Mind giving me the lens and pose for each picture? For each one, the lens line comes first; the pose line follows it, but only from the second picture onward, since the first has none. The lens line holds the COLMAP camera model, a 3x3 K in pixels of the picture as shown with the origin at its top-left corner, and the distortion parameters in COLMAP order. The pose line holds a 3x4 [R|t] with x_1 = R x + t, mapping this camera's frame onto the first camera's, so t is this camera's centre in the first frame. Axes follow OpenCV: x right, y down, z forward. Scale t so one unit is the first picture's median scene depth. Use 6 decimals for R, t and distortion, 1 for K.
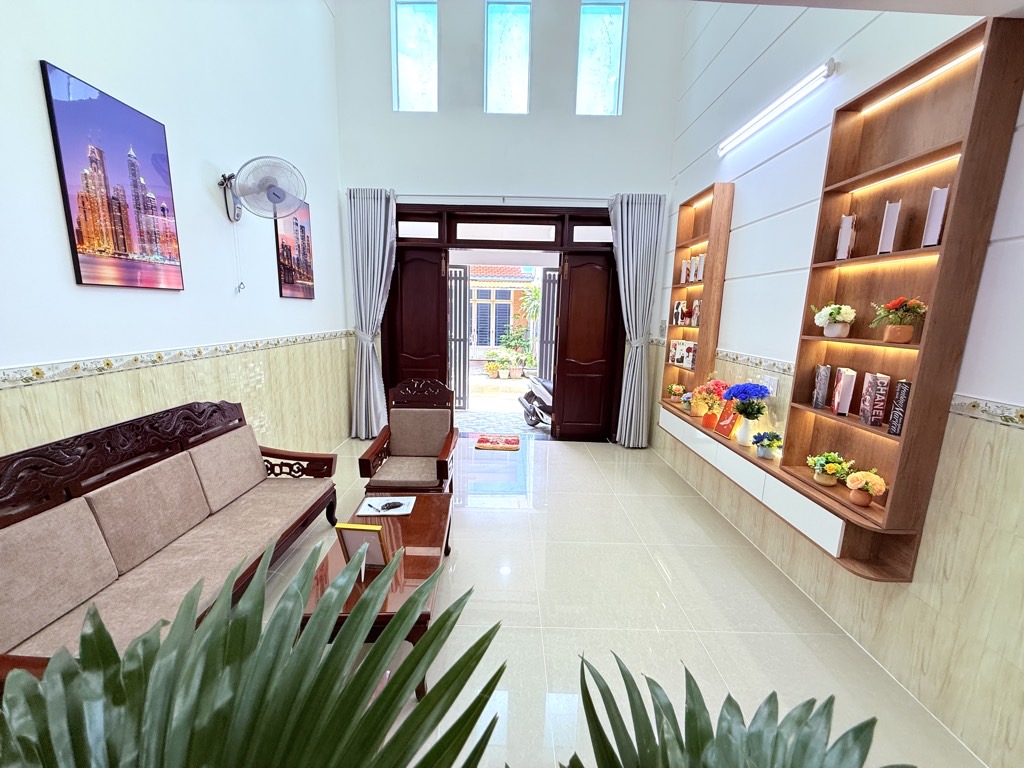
lens RADIAL K [[409.2, 0, 512.0], [0, 409.2, 384.0], [0, 0, 1]] dist [0.000094, 0.000007]
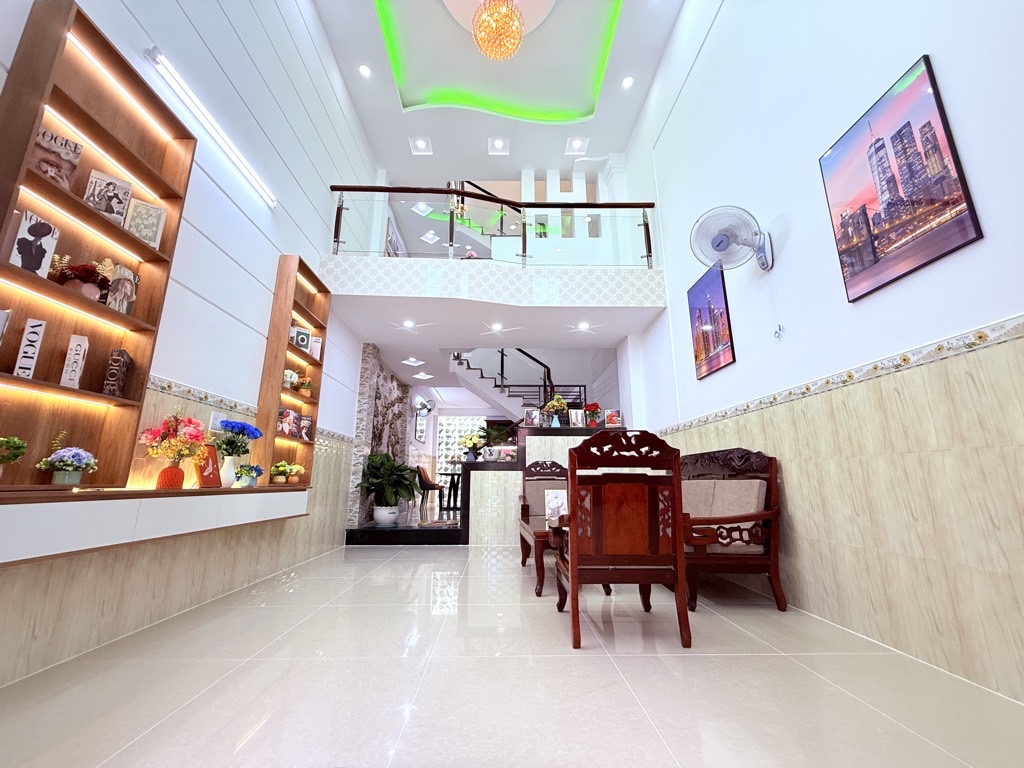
lens RADIAL K [[409.2, 0, 512.0], [0, 409.2, 384.0], [0, 0, 1]] dist [0.000094, 0.000007]
pose [[-0.999504, -0.028683, -0.013022, -0.066688], [-0.027833, 0.997732, -0.061284, -0.051222], [0.014750, -0.060891, -0.998035, 2.168273]]
